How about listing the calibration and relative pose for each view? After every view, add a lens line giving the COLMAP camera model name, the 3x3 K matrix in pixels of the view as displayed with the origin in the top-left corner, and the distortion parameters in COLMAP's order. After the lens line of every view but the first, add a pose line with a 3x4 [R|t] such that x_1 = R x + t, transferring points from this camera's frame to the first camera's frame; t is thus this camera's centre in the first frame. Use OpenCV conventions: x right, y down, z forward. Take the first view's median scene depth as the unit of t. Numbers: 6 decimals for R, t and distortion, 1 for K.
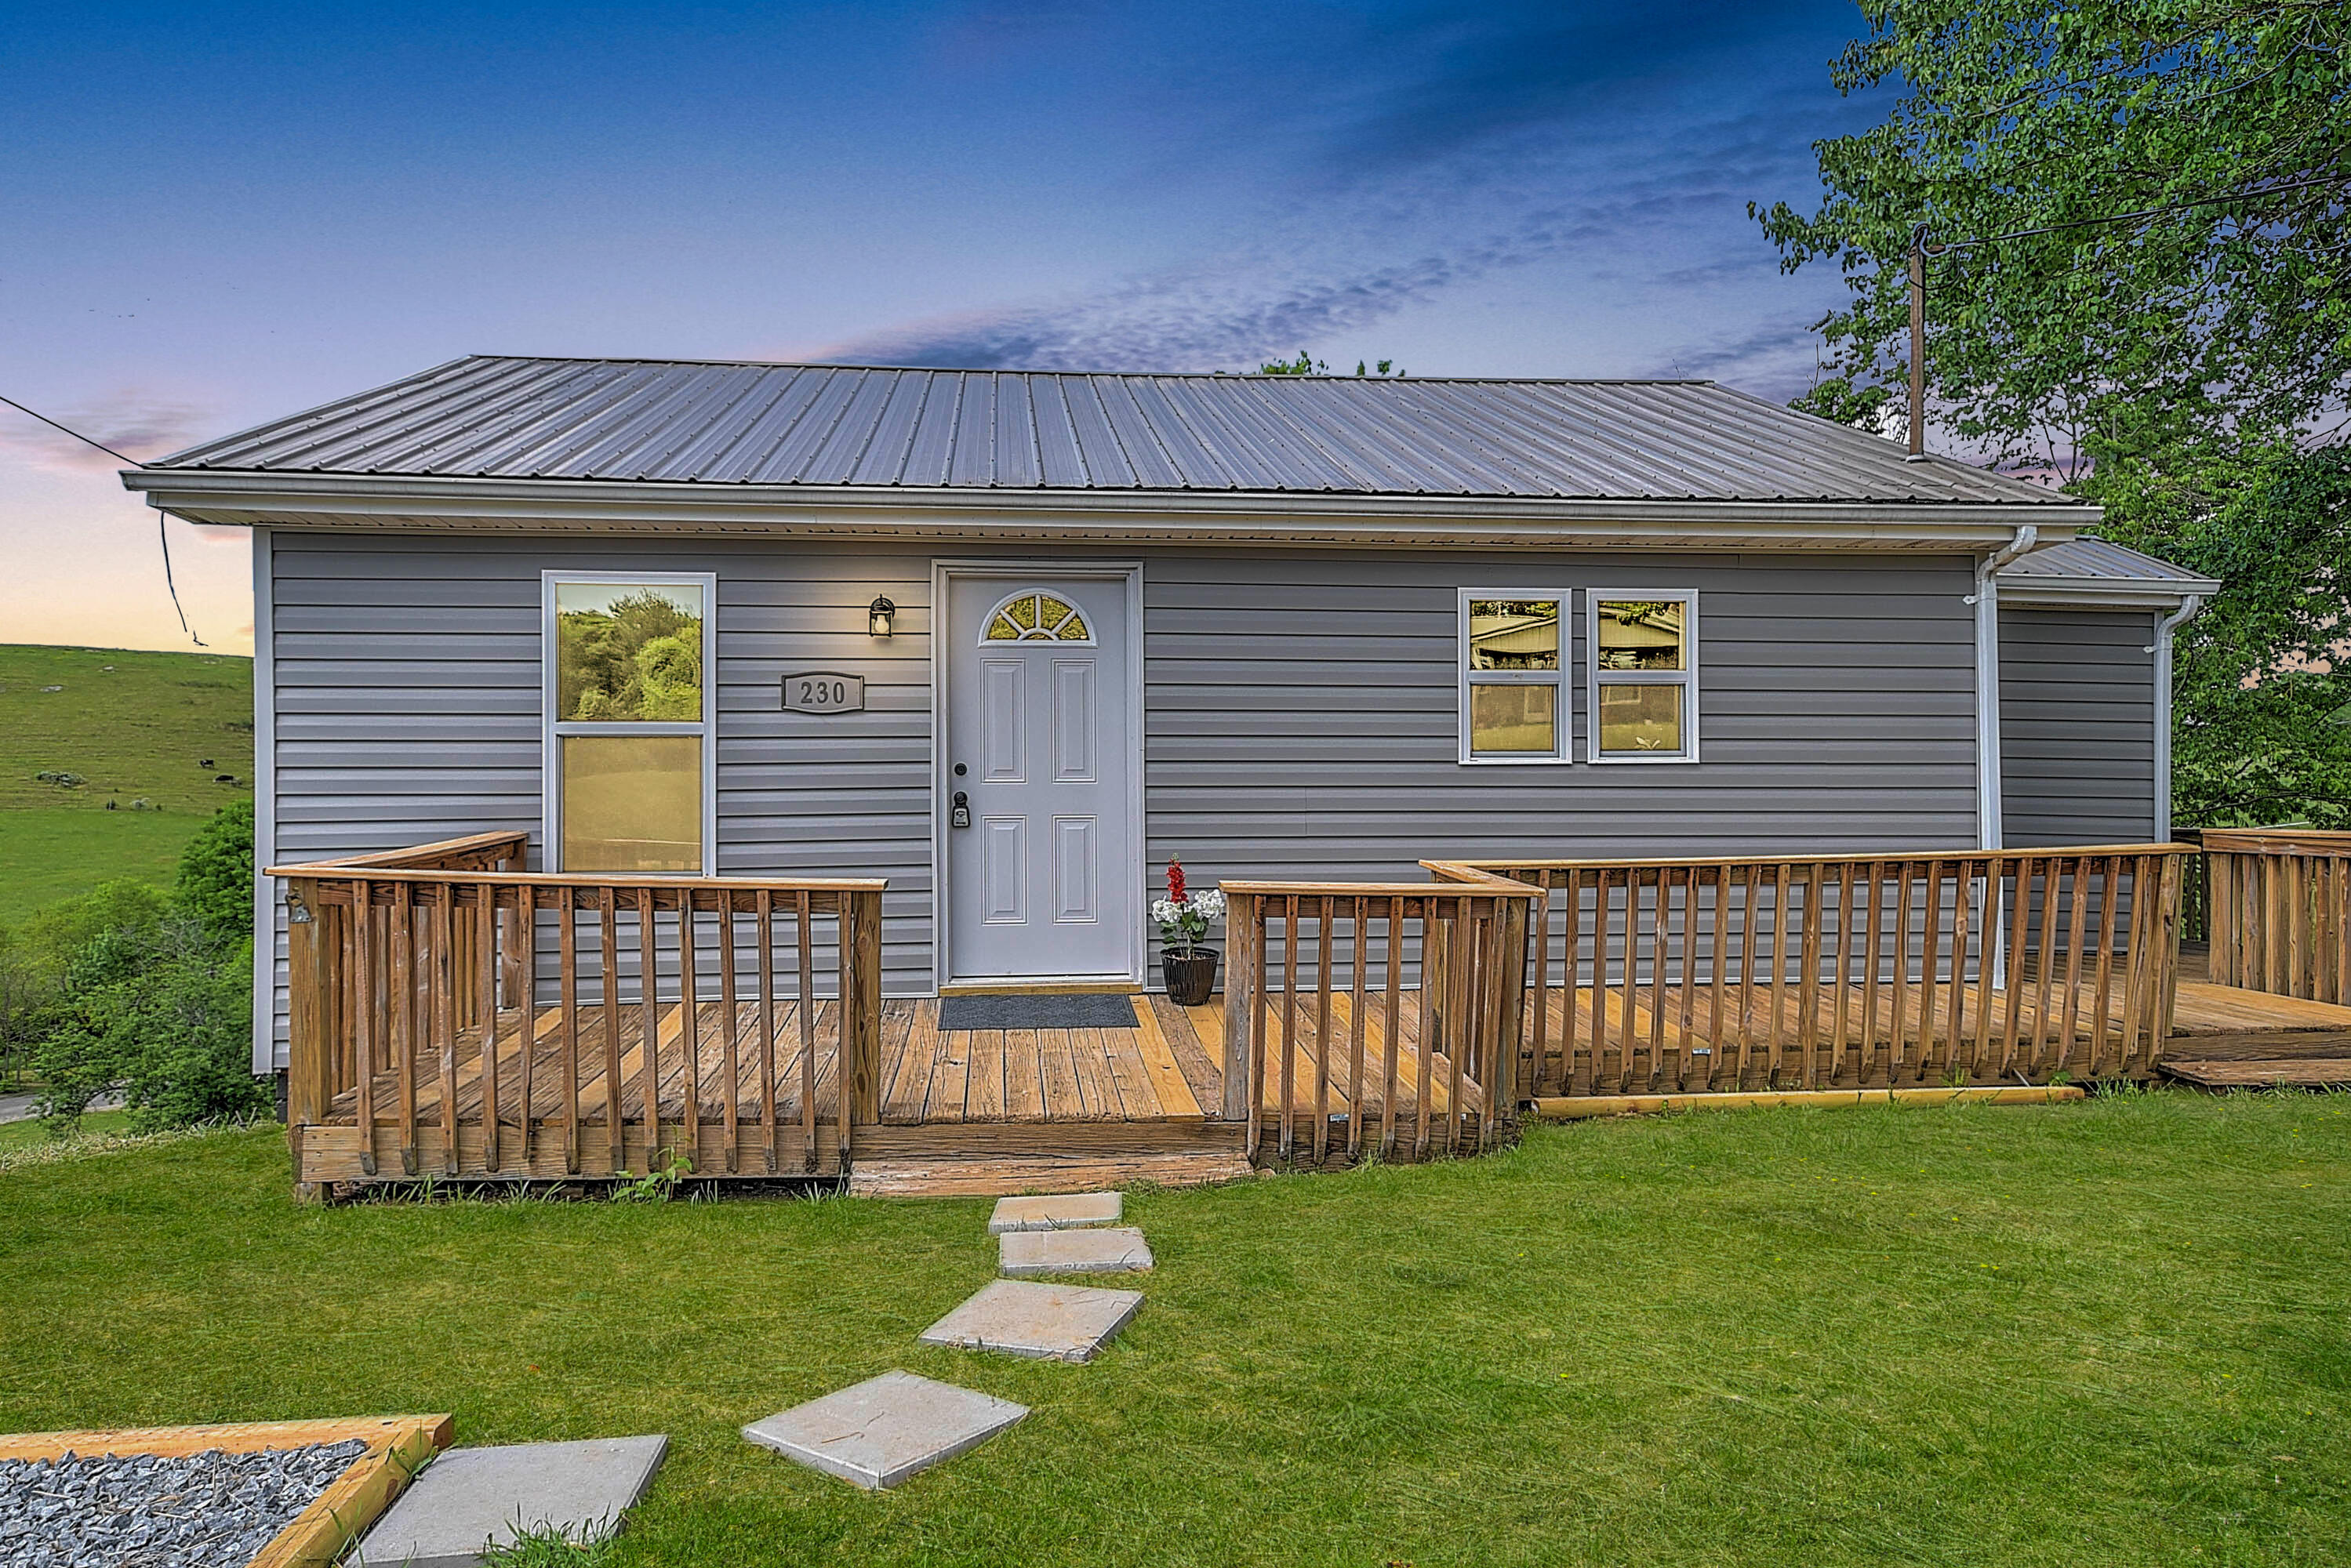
lens RADIAL K [[1506.5, 0, 1175.5], [0, 1506.5, 784.0], [0, 0, 1]] dist [0.024824, 0.000173]
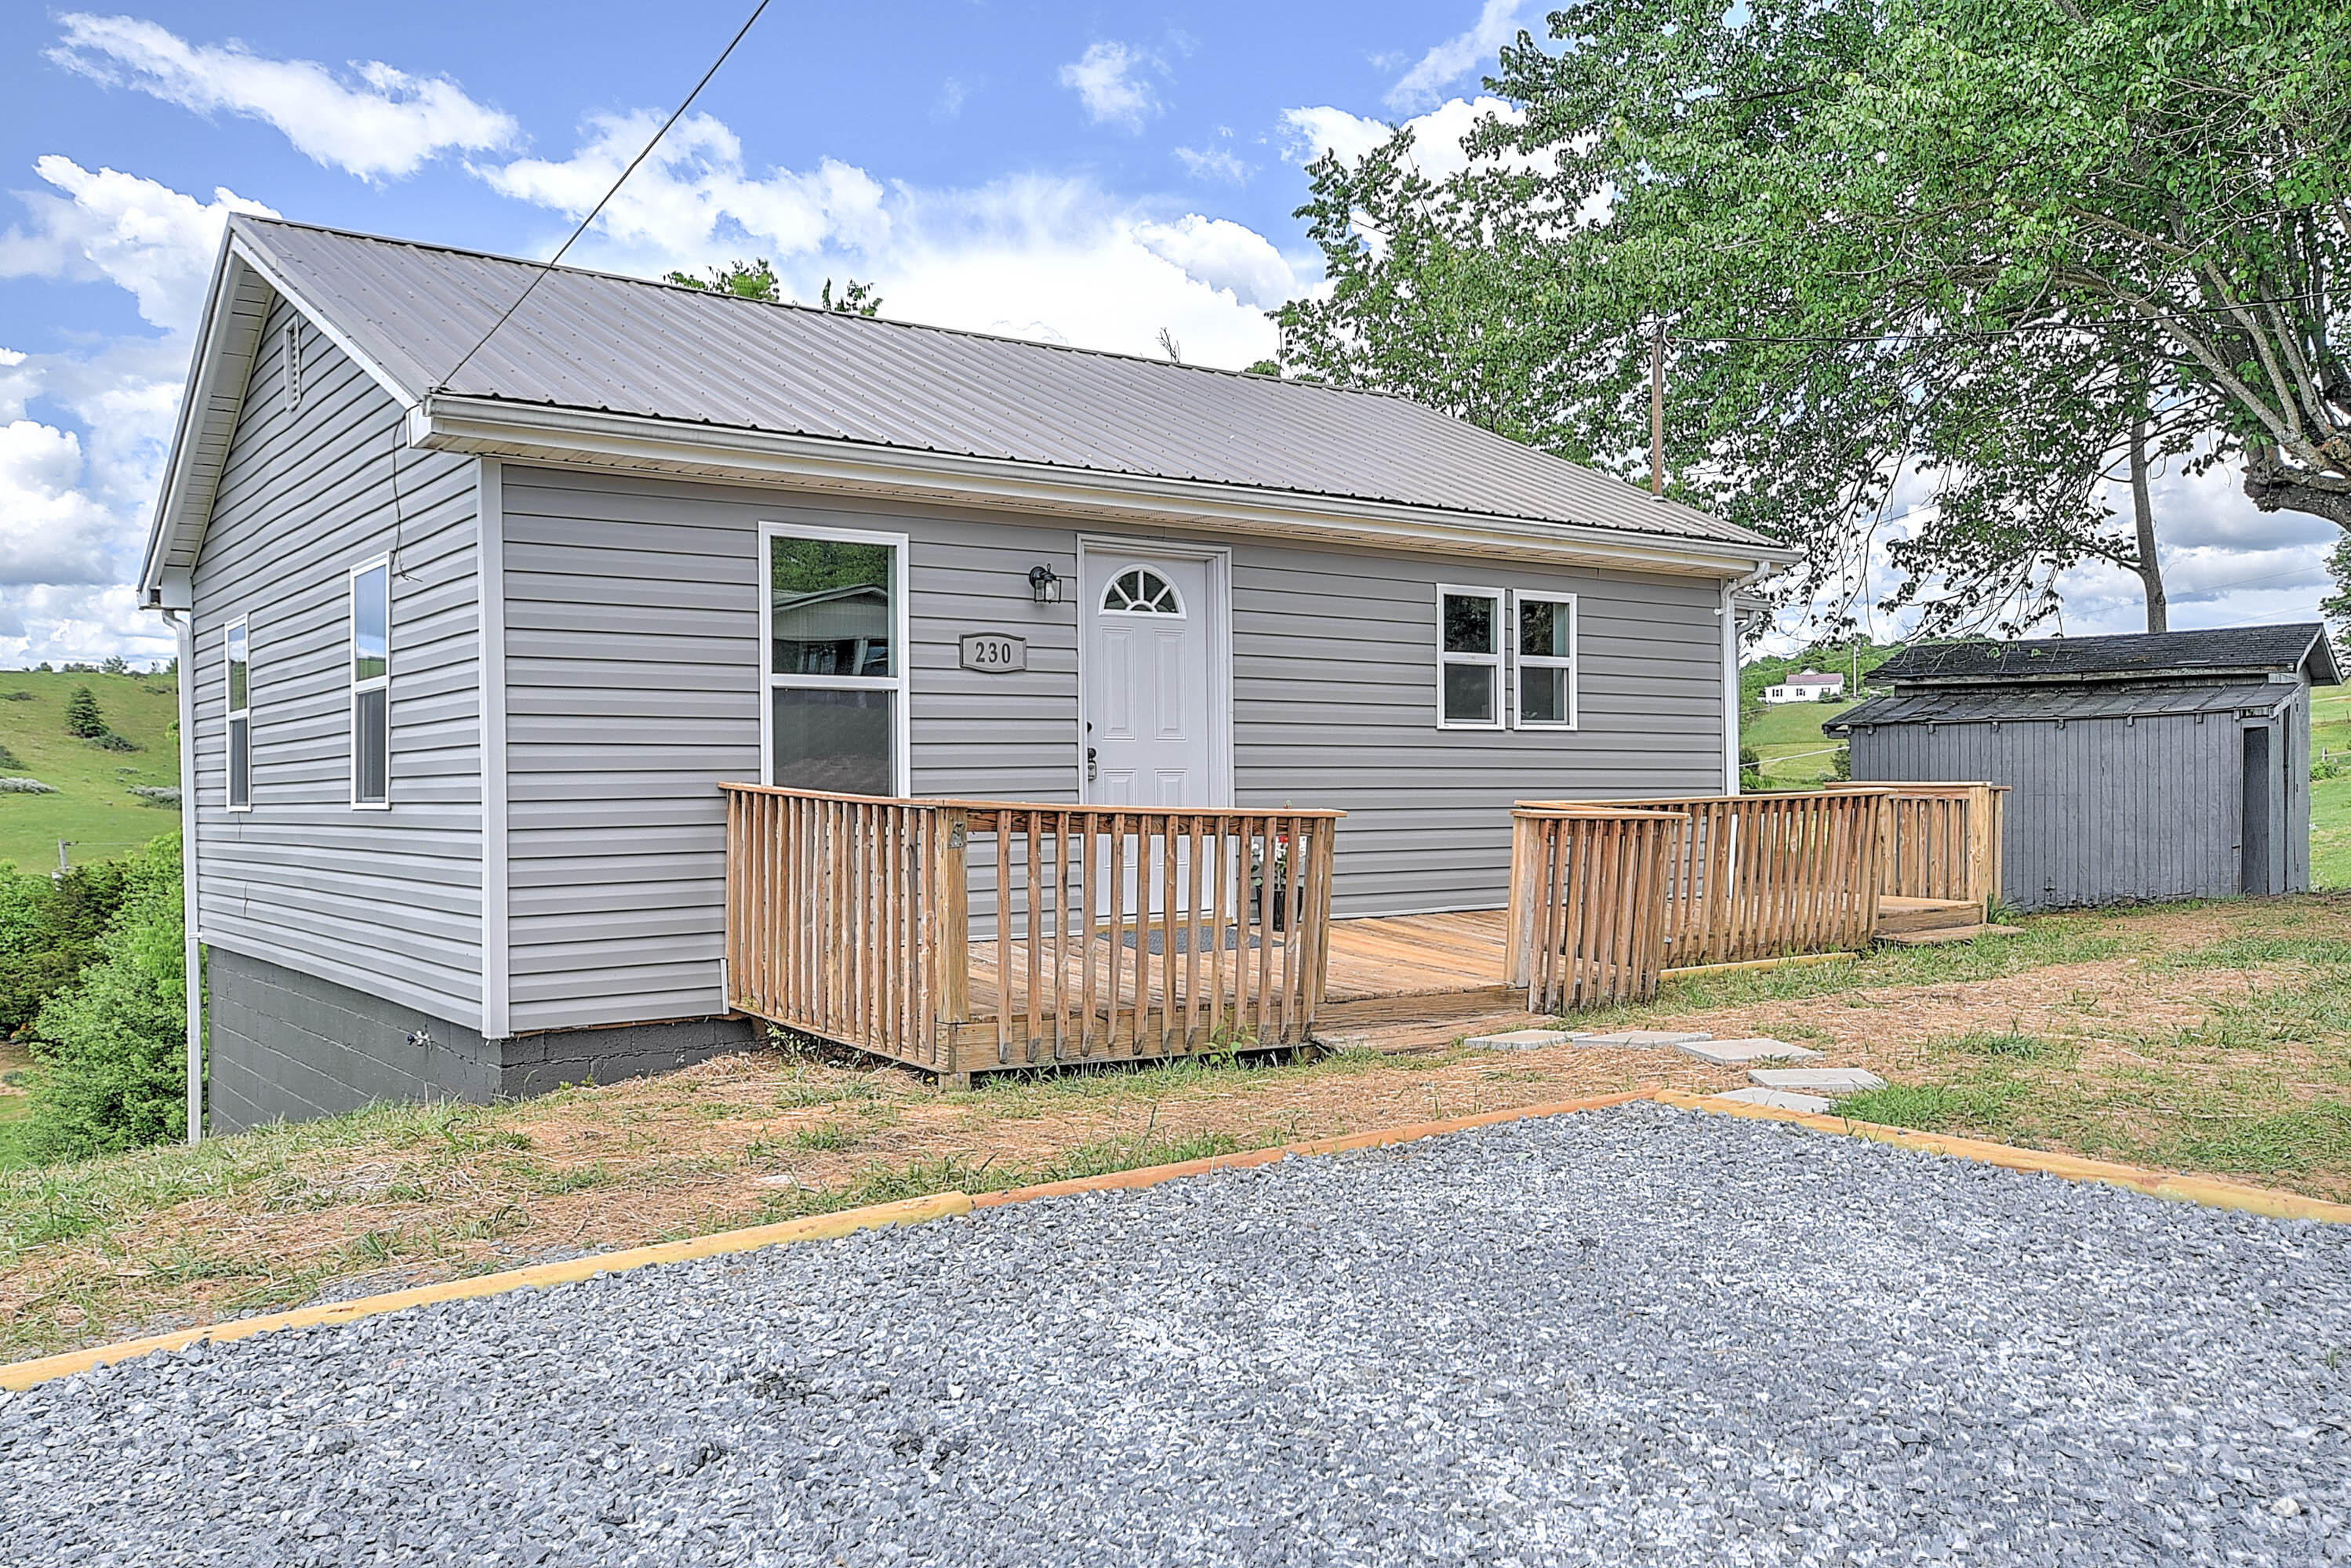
lens RADIAL K [[1800.5, 0, 1175.5], [0, 1800.5, 784.0], [0, 0, 1]] dist [-0.001356, -0.000719]
pose [[0.872542, -0.000802, 0.488538, -0.724855], [-0.004282, 0.999948, 0.009290, 0.019872], [-0.488520, -0.010198, 0.872493, -0.173808]]
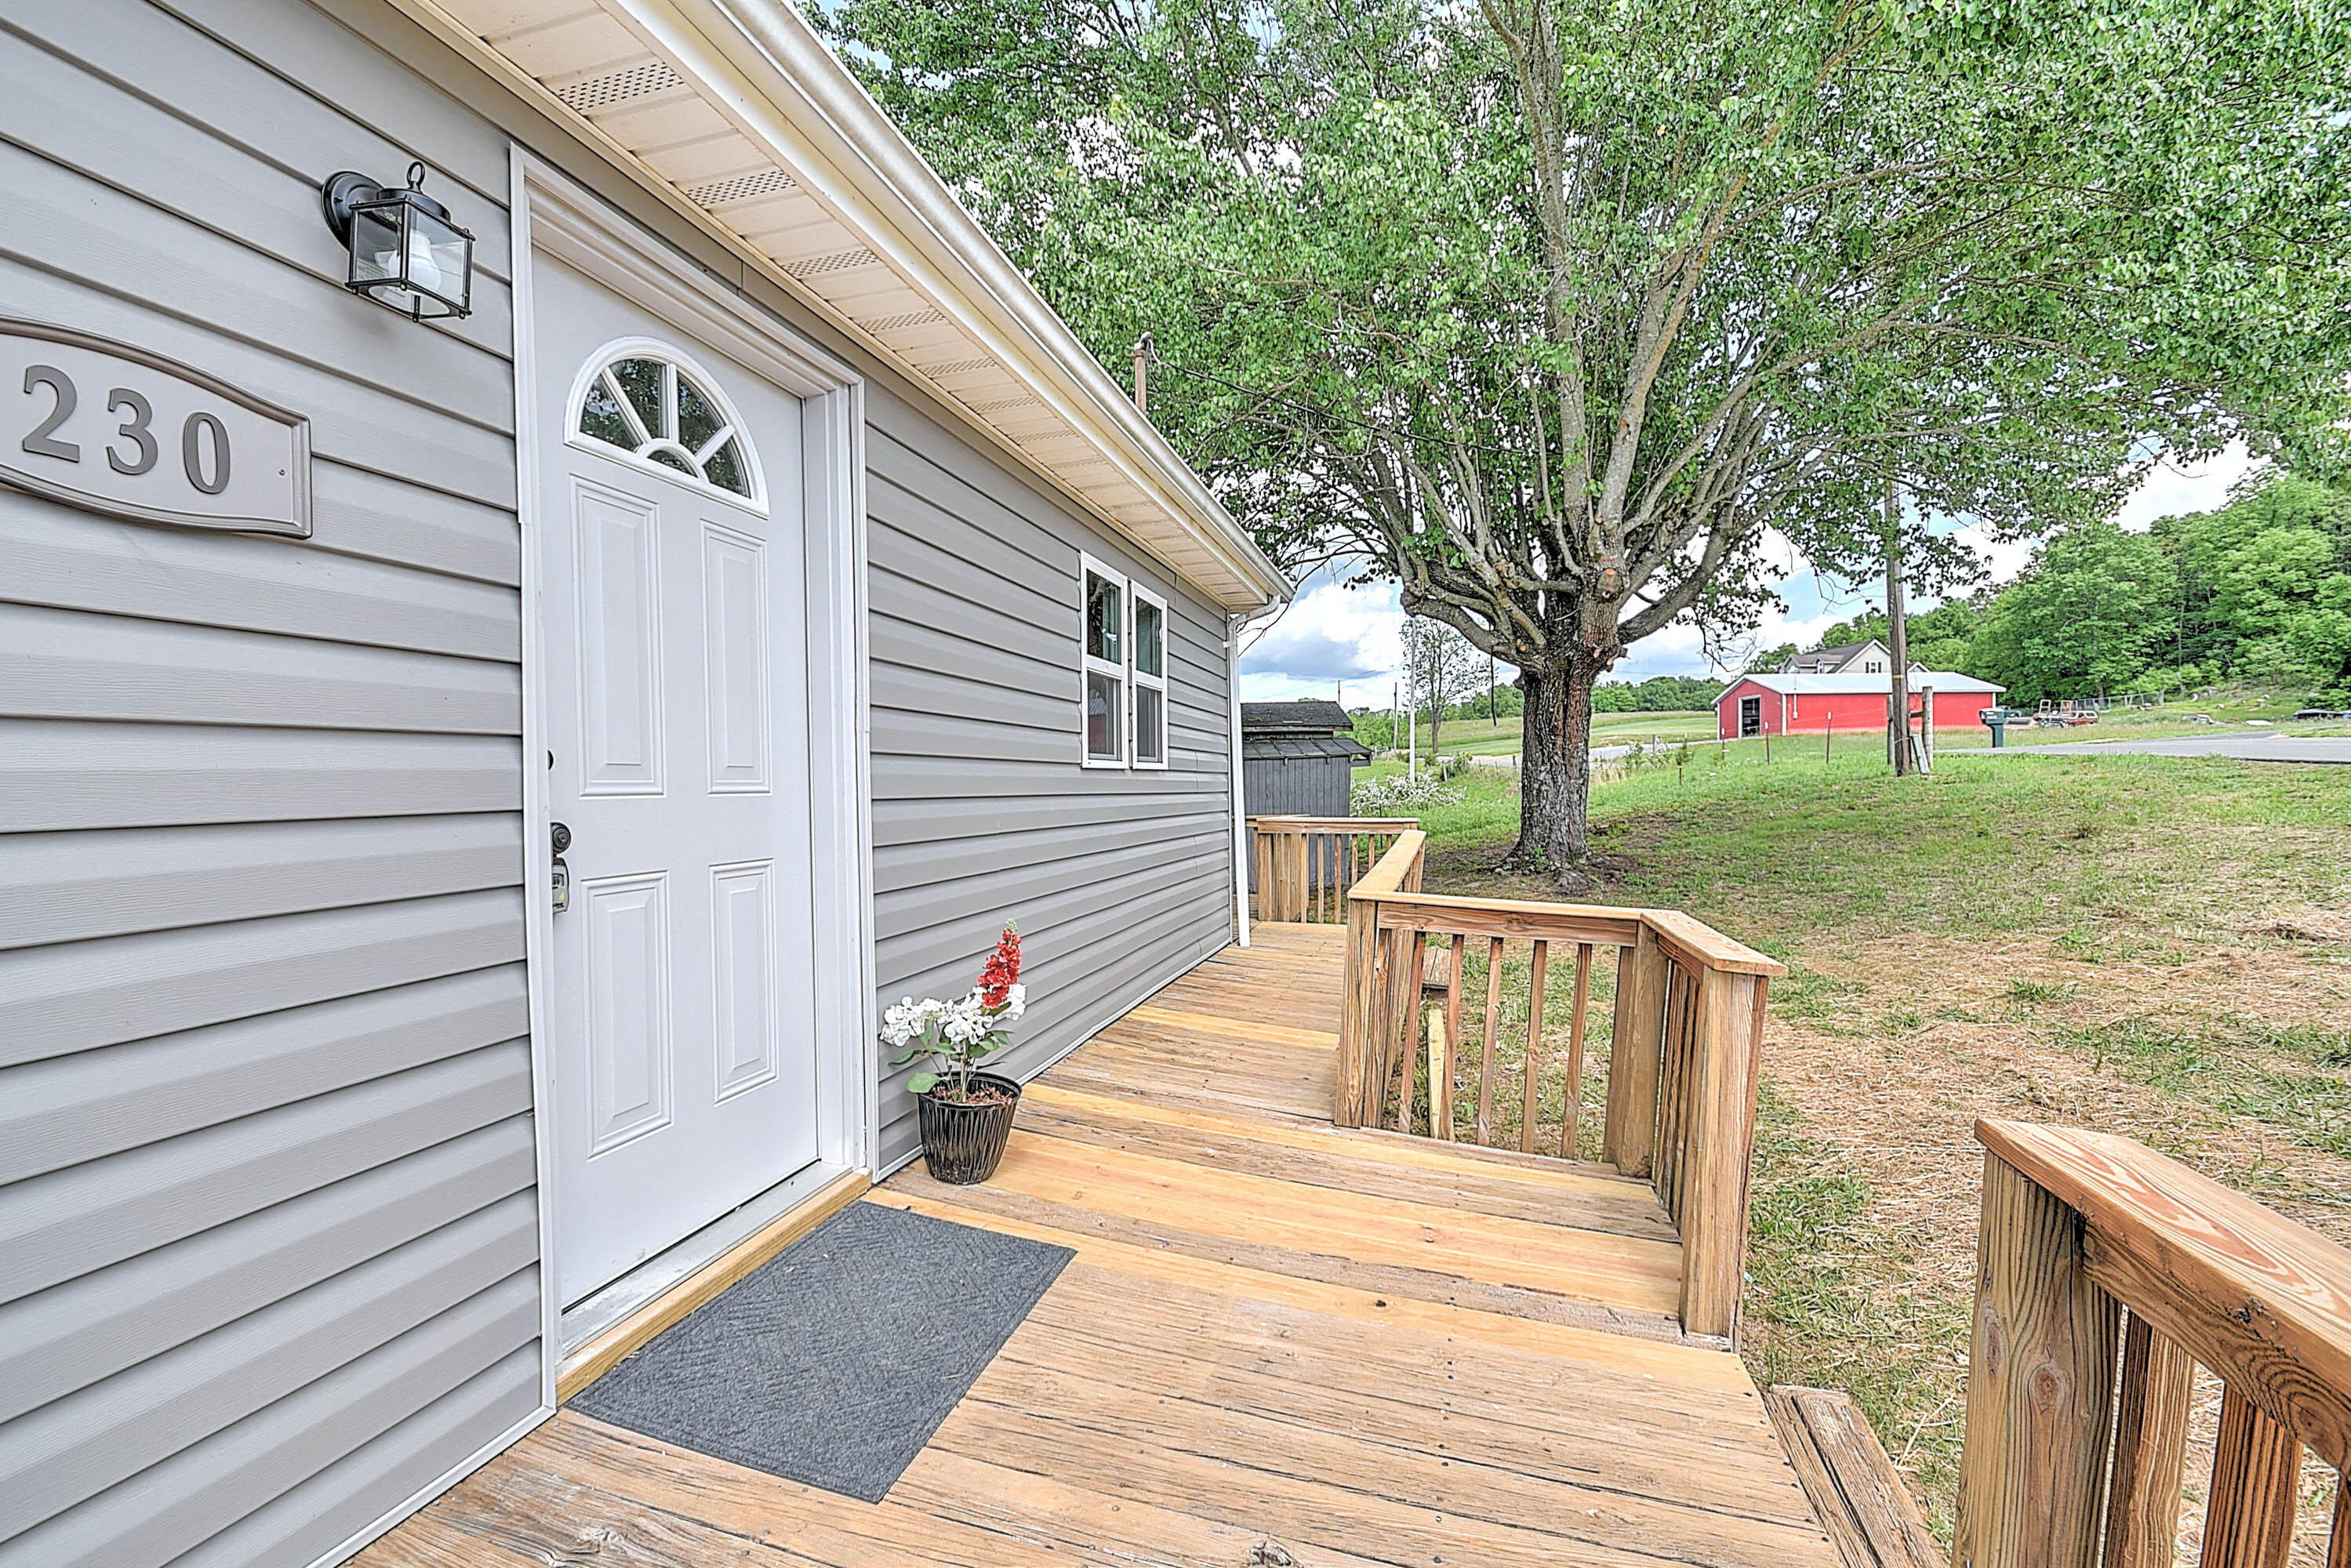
lens RADIAL K [[1016.9, 0, 1172.9], [0, 1016.9, 793.8], [0, 0, 1]] dist [0.028255, -0.018419]
pose [[0.378607, -0.010285, 0.925501, -0.315360], [0.004230, 0.999947, 0.009382, -0.003223], [-0.925548, 0.000363, 0.378630, 0.760142]]
